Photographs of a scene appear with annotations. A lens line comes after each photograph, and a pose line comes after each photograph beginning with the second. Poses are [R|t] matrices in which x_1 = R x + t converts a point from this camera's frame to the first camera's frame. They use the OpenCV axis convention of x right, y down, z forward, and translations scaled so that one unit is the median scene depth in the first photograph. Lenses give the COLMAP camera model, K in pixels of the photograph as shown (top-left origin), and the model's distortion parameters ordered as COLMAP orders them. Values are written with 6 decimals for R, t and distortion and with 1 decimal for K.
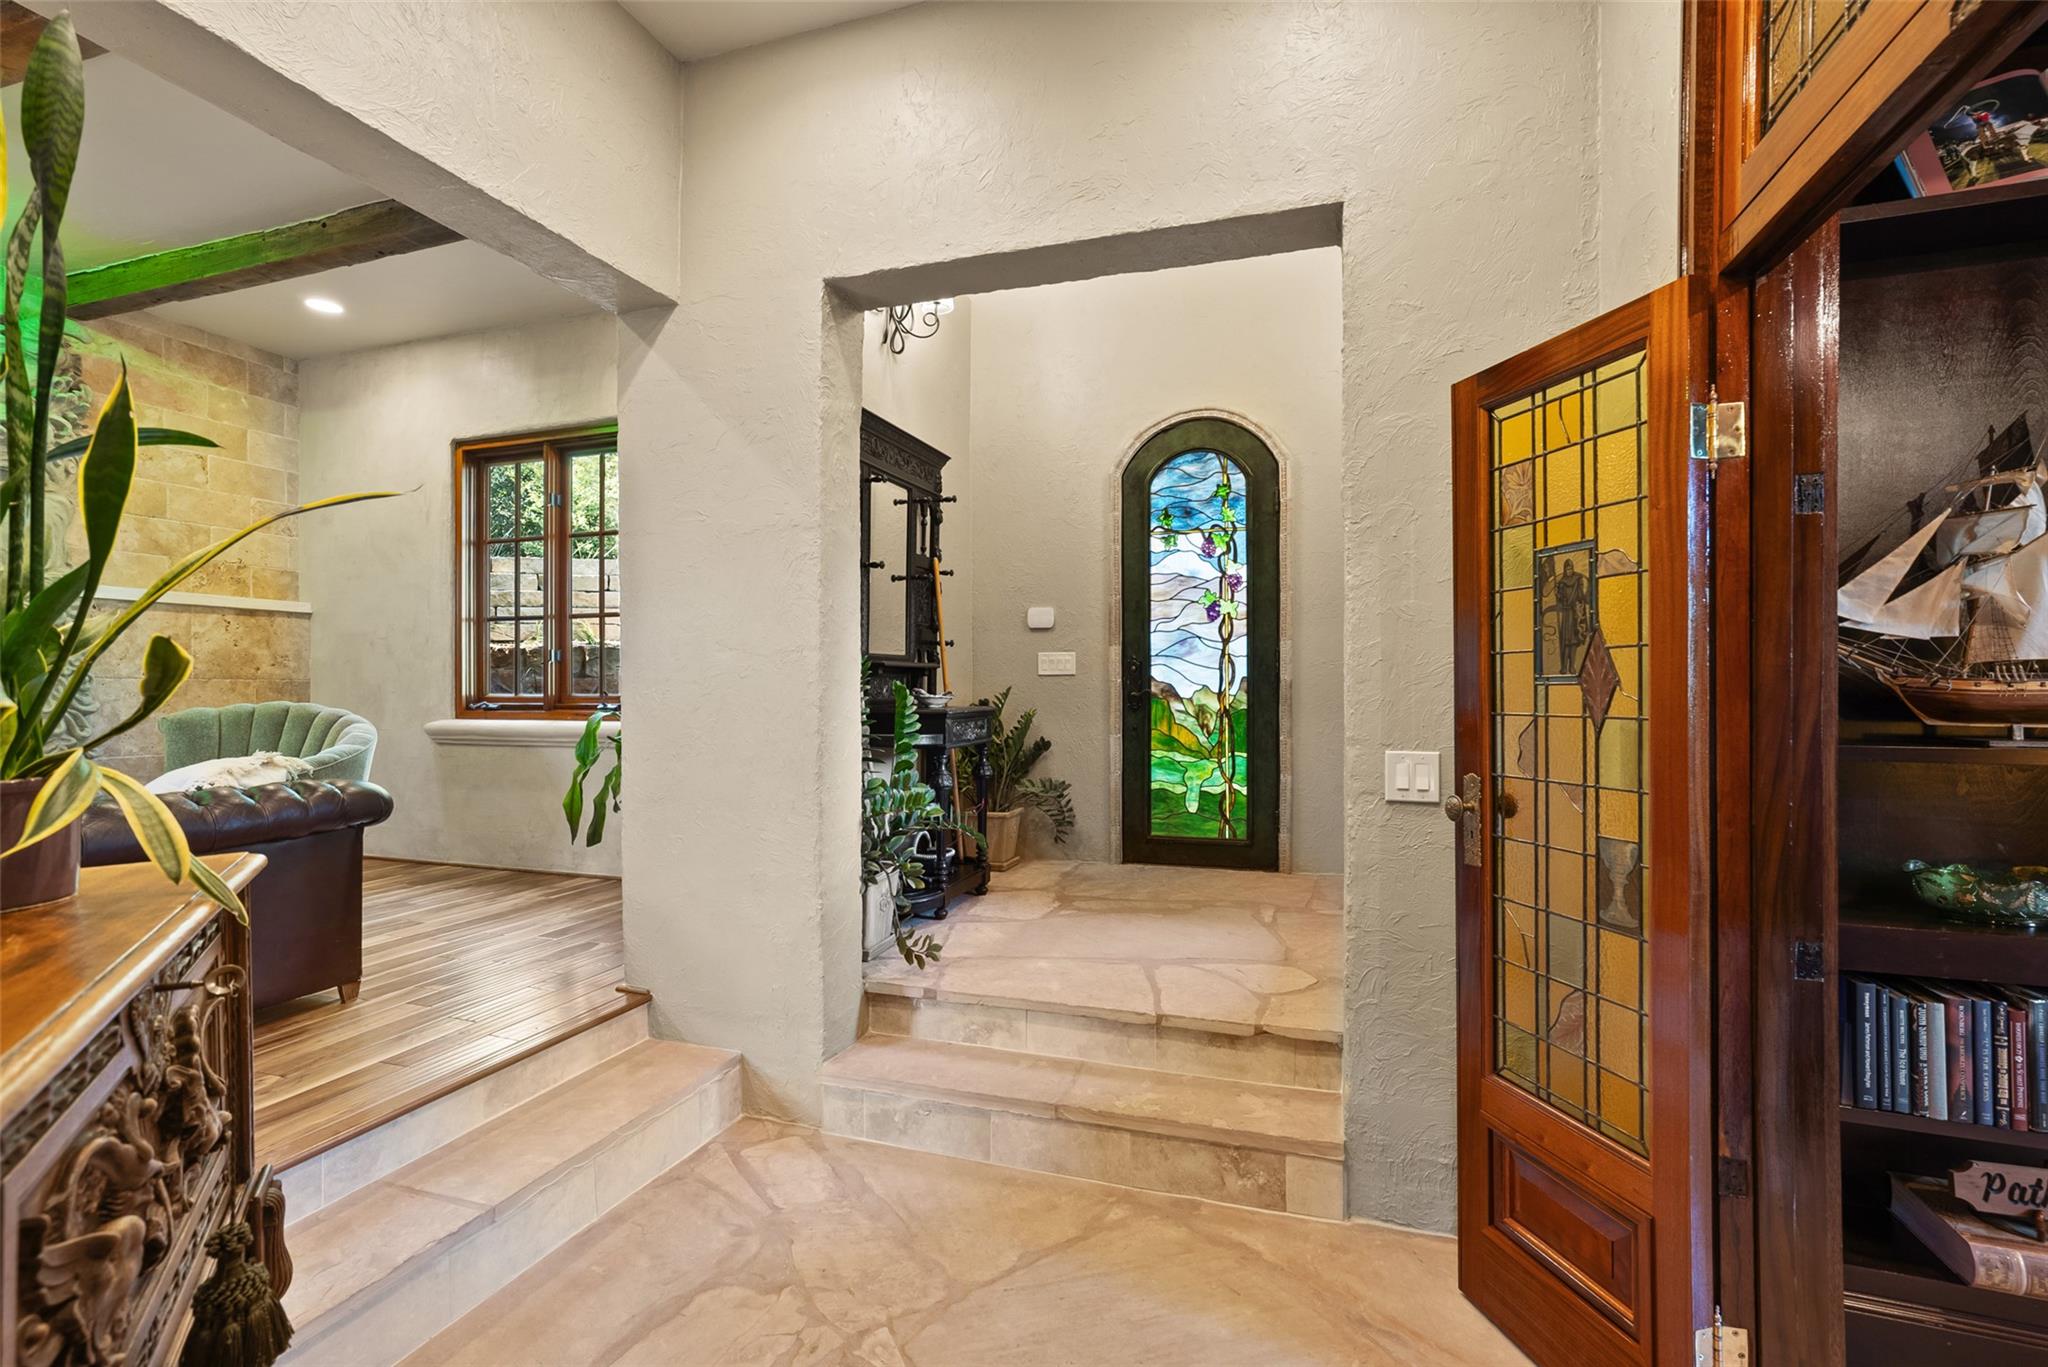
lens RADIAL K [[919.5, 0, 1024.0], [0, 919.5, 683.5], [0, 0, 1]] dist [-0.035762, 0.023321]
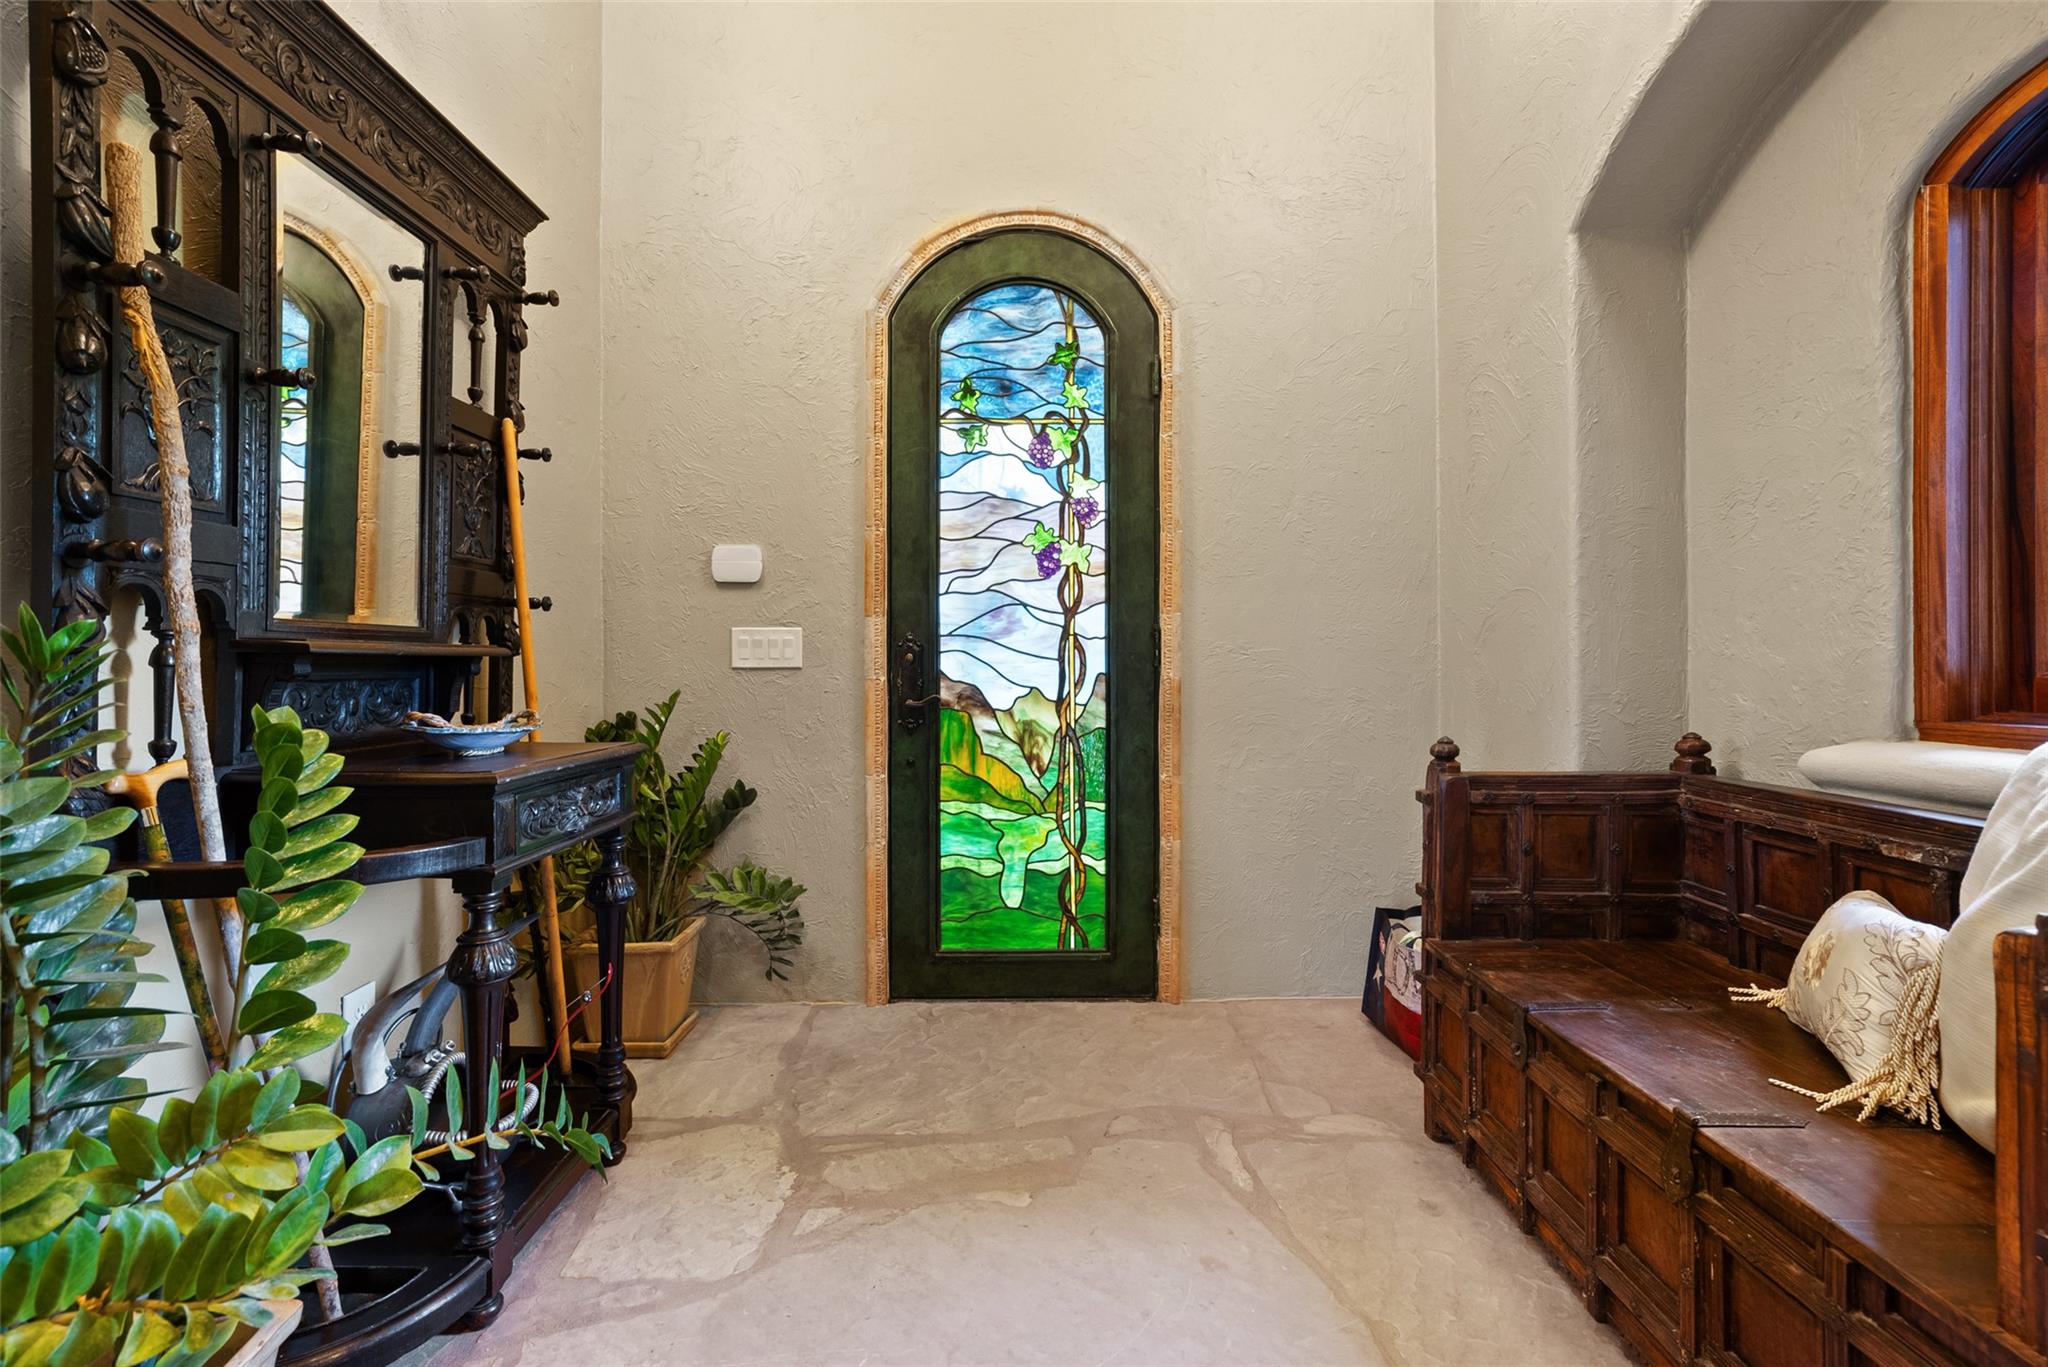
lens RADIAL K [[939.7, 0, 1028.7], [0, 939.7, 670.1], [0, 0, 1]] dist [-0.040367, 0.025568]
pose [[0.942348, 0.000742, 0.334635, -0.004826], [-0.002622, 0.999983, 0.005164, -0.012083], [-0.334625, -0.005744, 0.942334, 0.442297]]
